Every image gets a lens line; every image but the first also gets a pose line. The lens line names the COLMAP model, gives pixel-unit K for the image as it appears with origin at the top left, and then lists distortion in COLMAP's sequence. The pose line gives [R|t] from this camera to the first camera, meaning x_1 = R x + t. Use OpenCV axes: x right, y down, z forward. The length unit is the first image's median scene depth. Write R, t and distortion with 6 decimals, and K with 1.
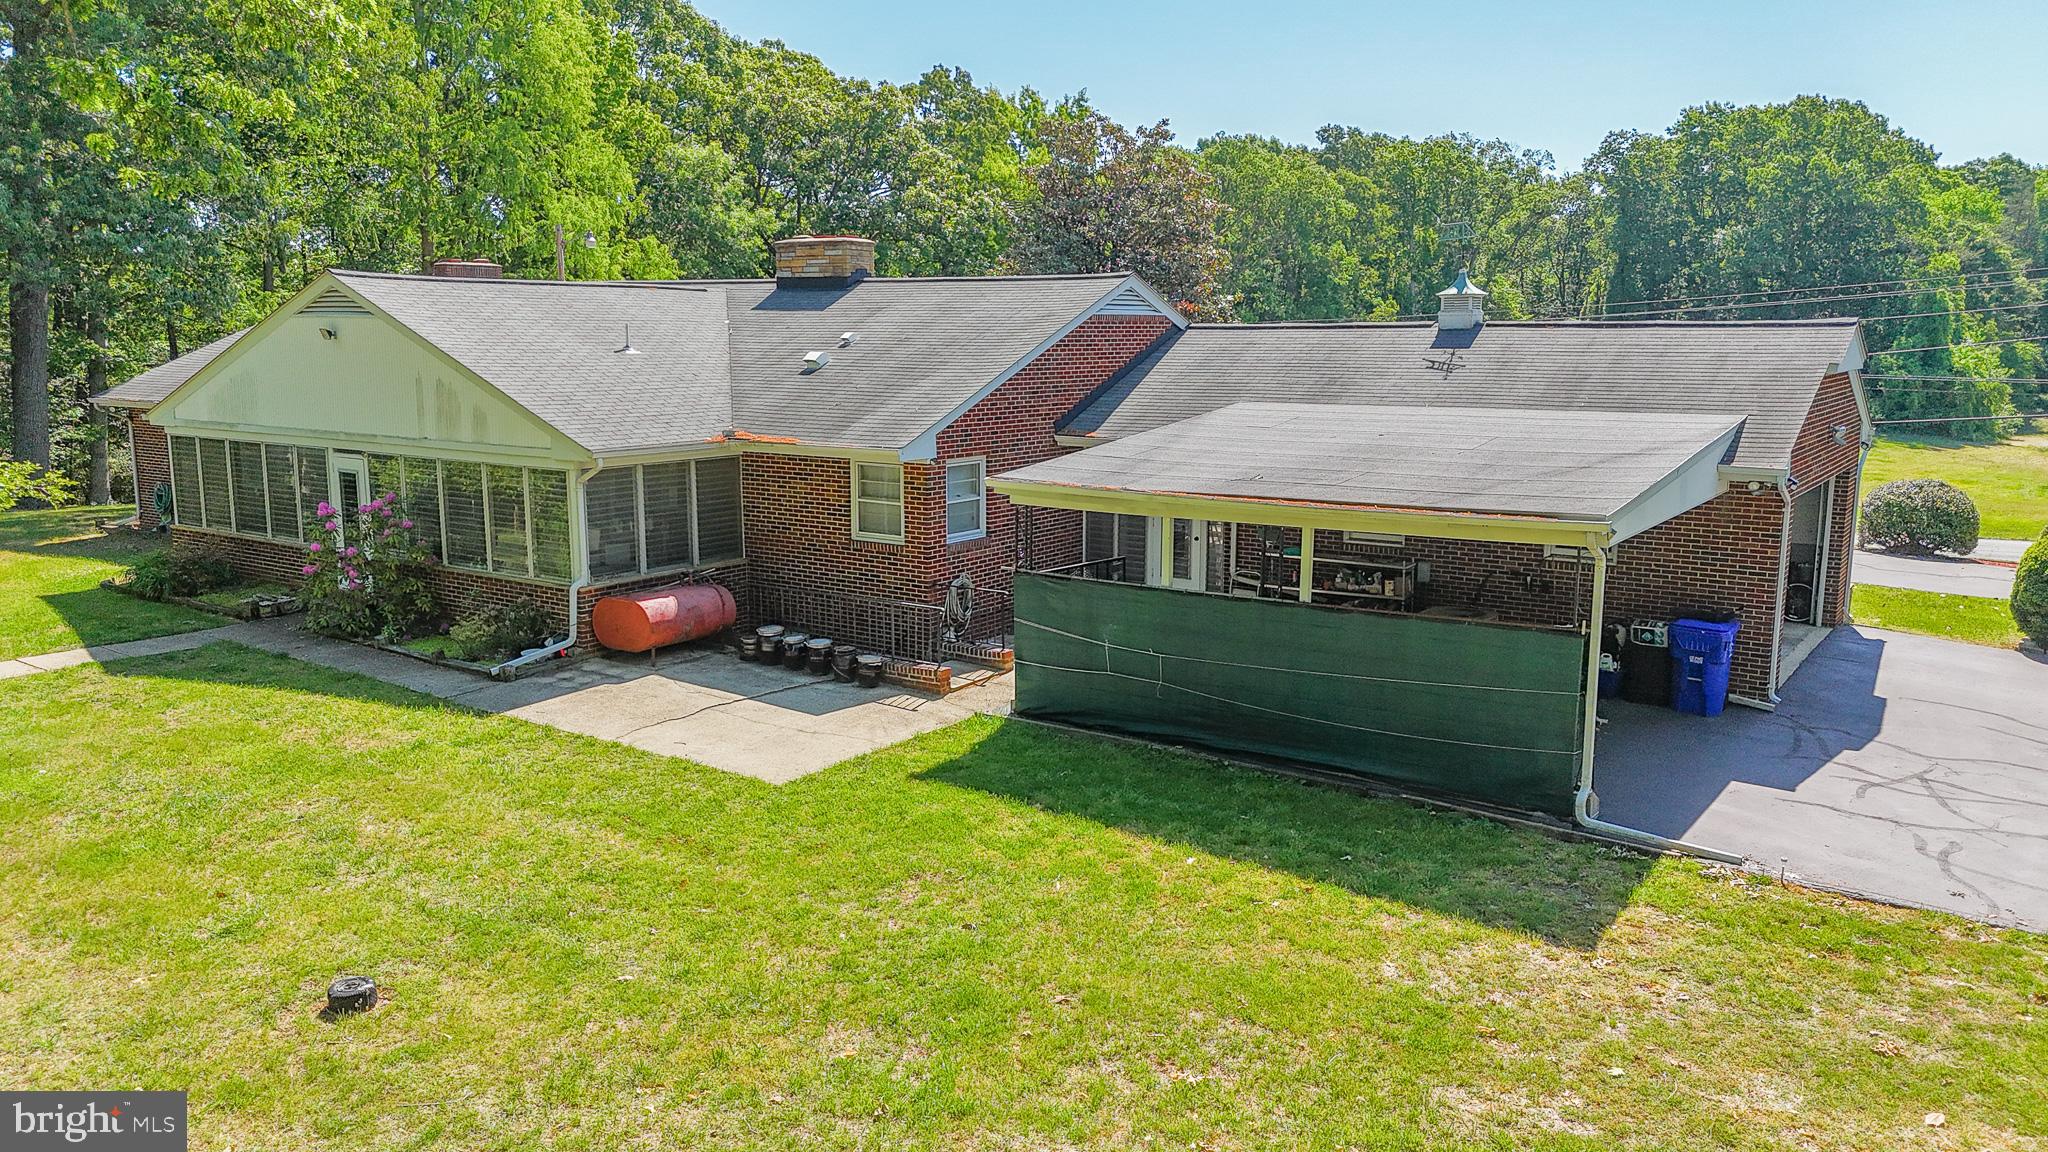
lens RADIAL K [[1507.0, 0, 1027.3], [0, 1507.0, 578.4], [0, 0, 1]] dist [0.063131, -0.055047]
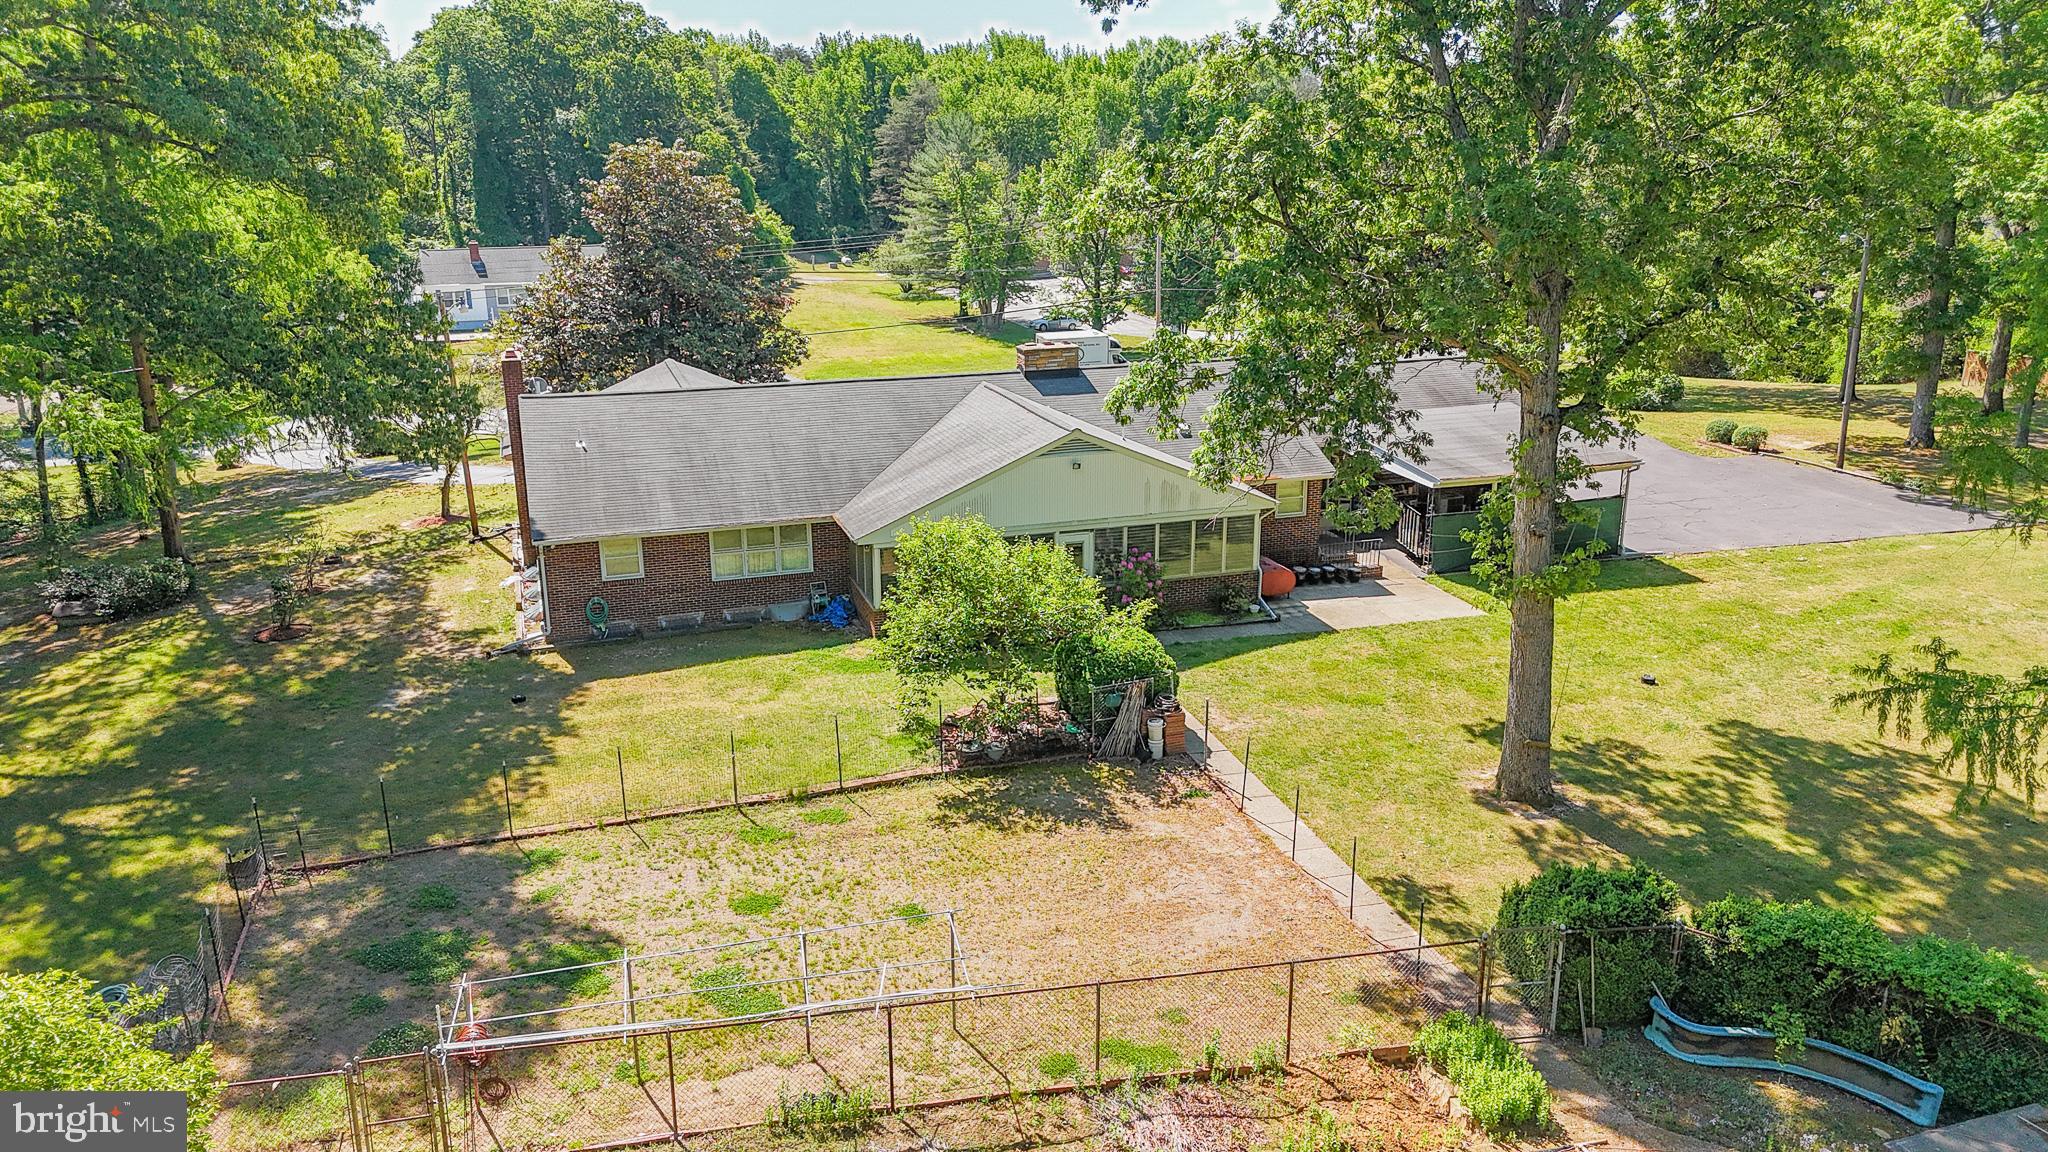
lens RADIAL K [[1507.0, 0, 1024.2], [0, 1507.0, 576.1], [0, 0, 1]] dist [0.063131, -0.055047]
pose [[0.604770, -0.240950, 0.759076, -1.968925], [0.137439, 0.970410, 0.198532, -0.418992], [-0.784451, -0.015740, 0.619991, 0.005129]]
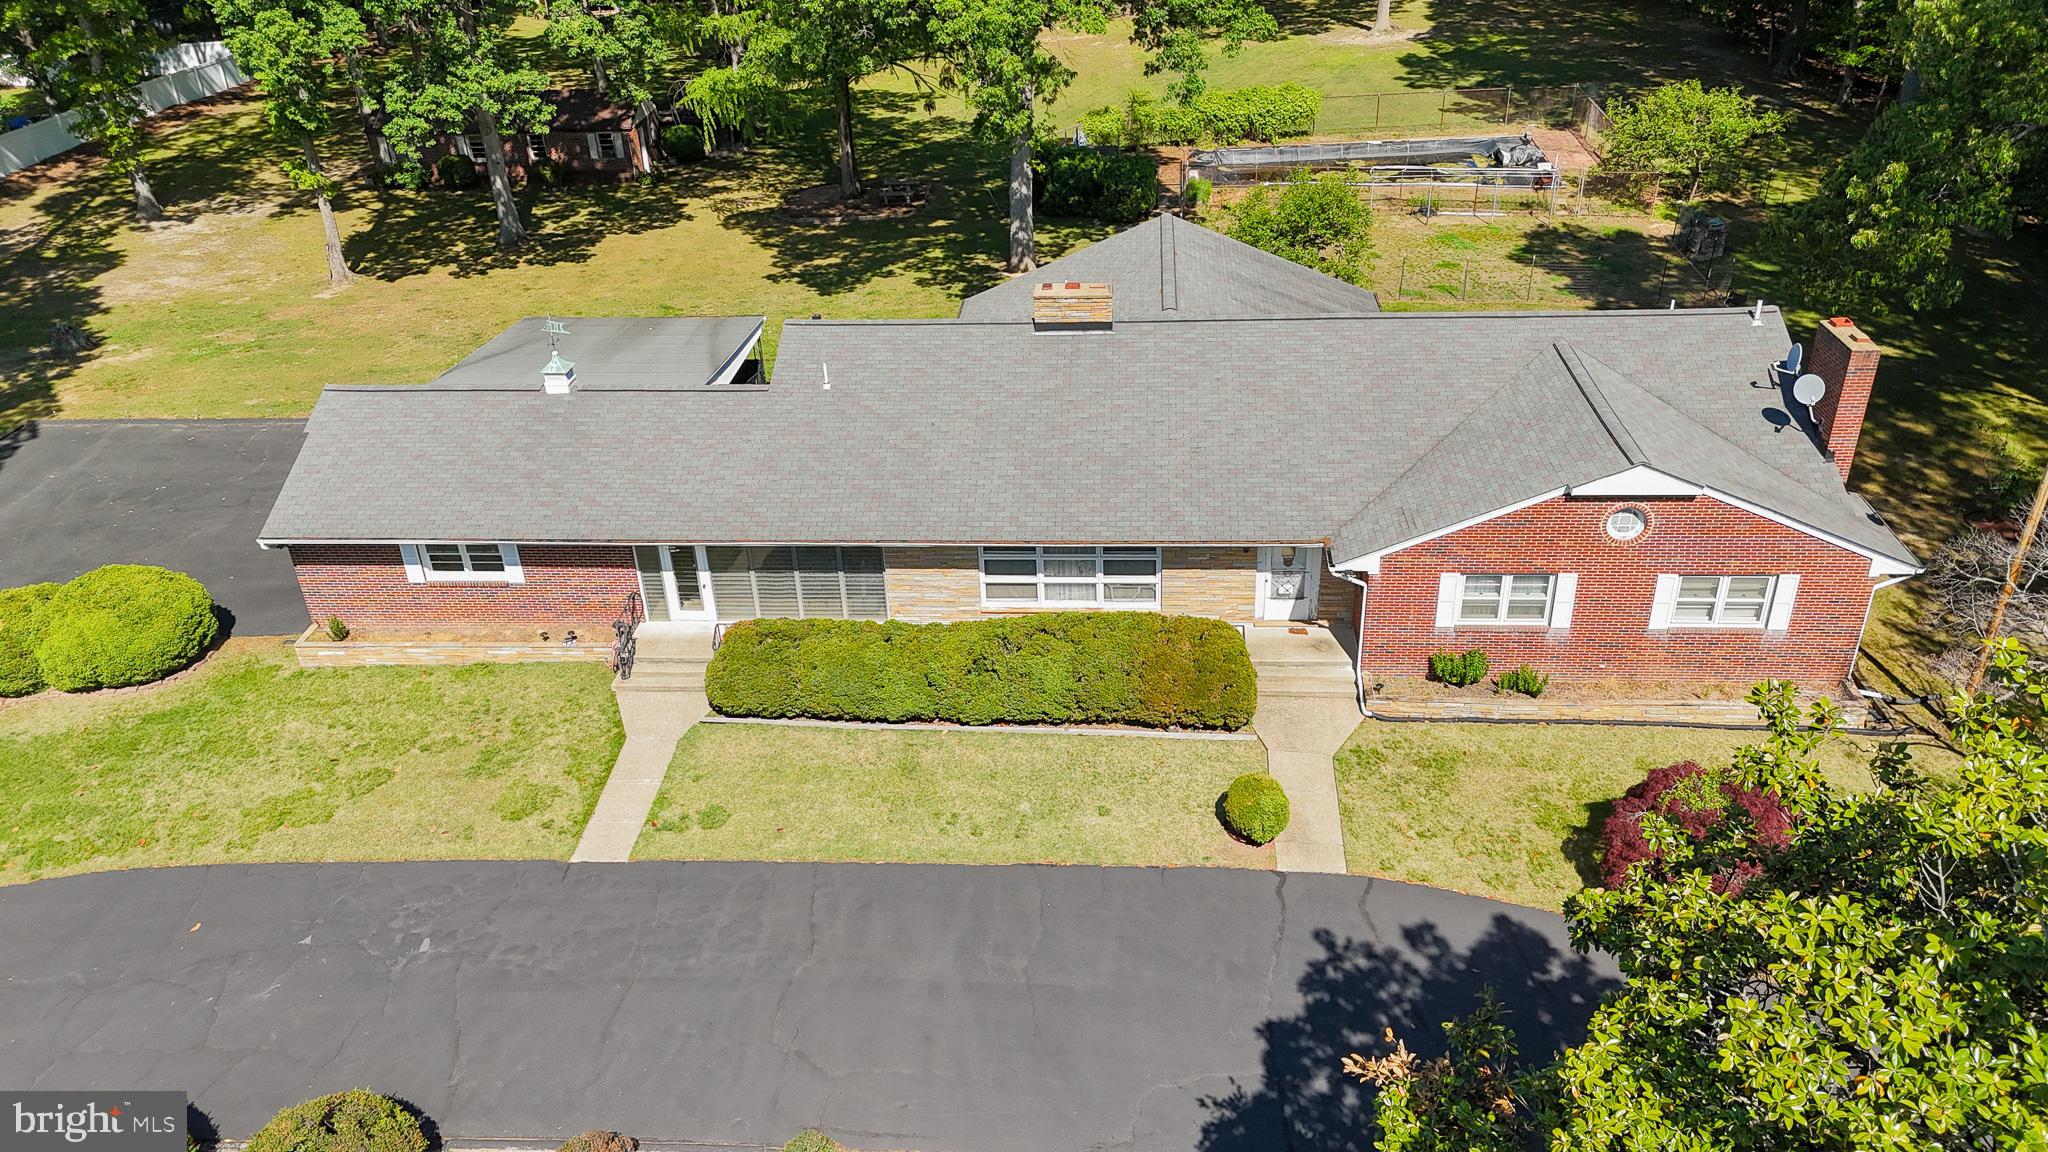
lens RADIAL K [[1507.0, 0, 1030.1], [0, 1507.0, 575.6], [0, 0, 1]] dist [0.063131, -0.055047]
pose [[-0.863088, 0.272384, -0.425307, 0.643391], [-0.052822, 0.788802, 0.612373, -1.071624], [0.502284, 0.550997, -0.666418, 2.611580]]
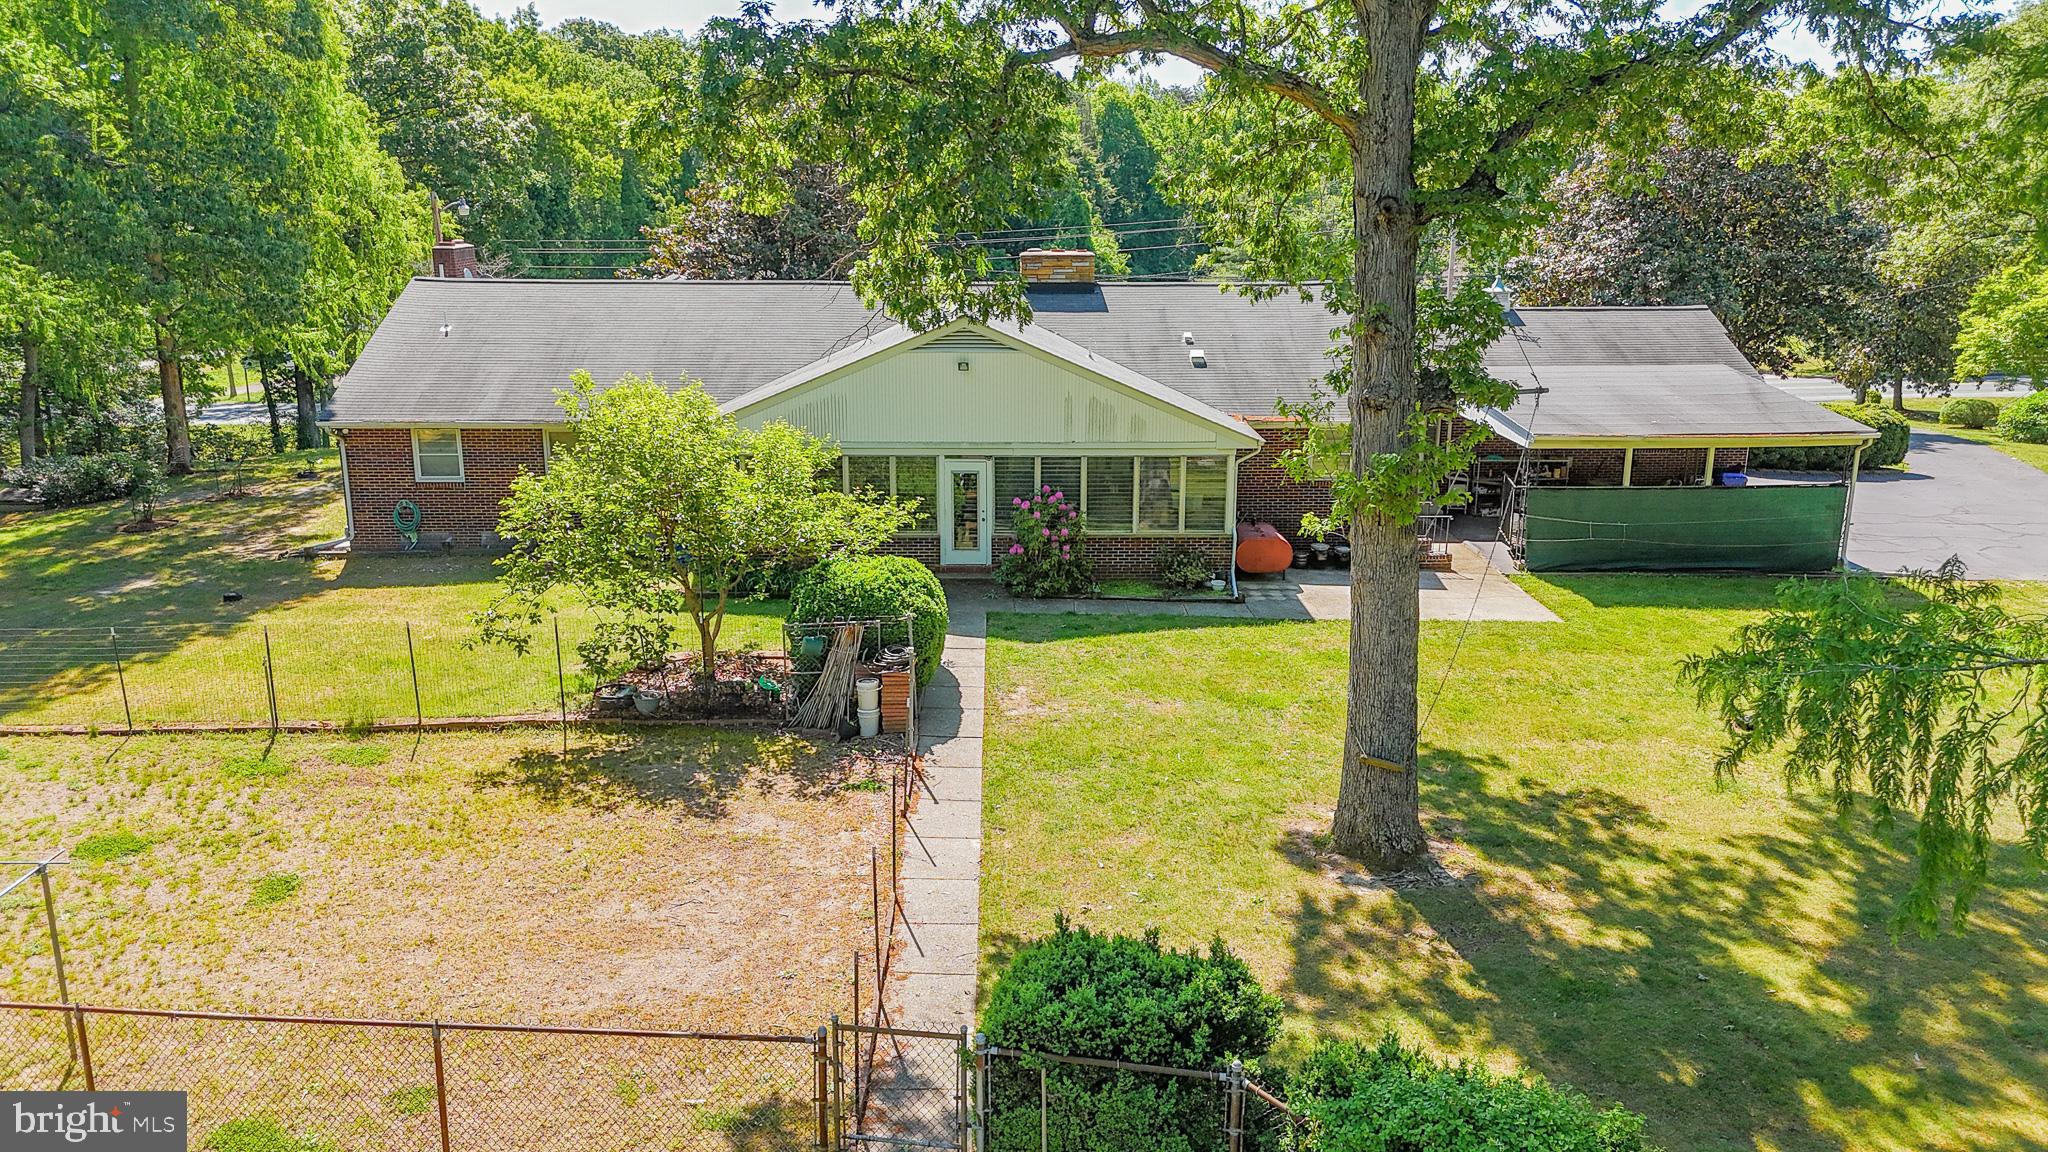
lens RADIAL K [[1507.0, 0, 1032.5], [0, 1507.0, 578.0], [0, 0, 1]] dist [0.063131, -0.055047]
pose [[0.805043, -0.149270, 0.574129, -1.272979], [0.097068, 0.987926, 0.120745, -0.145015], [-0.585221, -0.041476, 0.809812, -0.065440]]
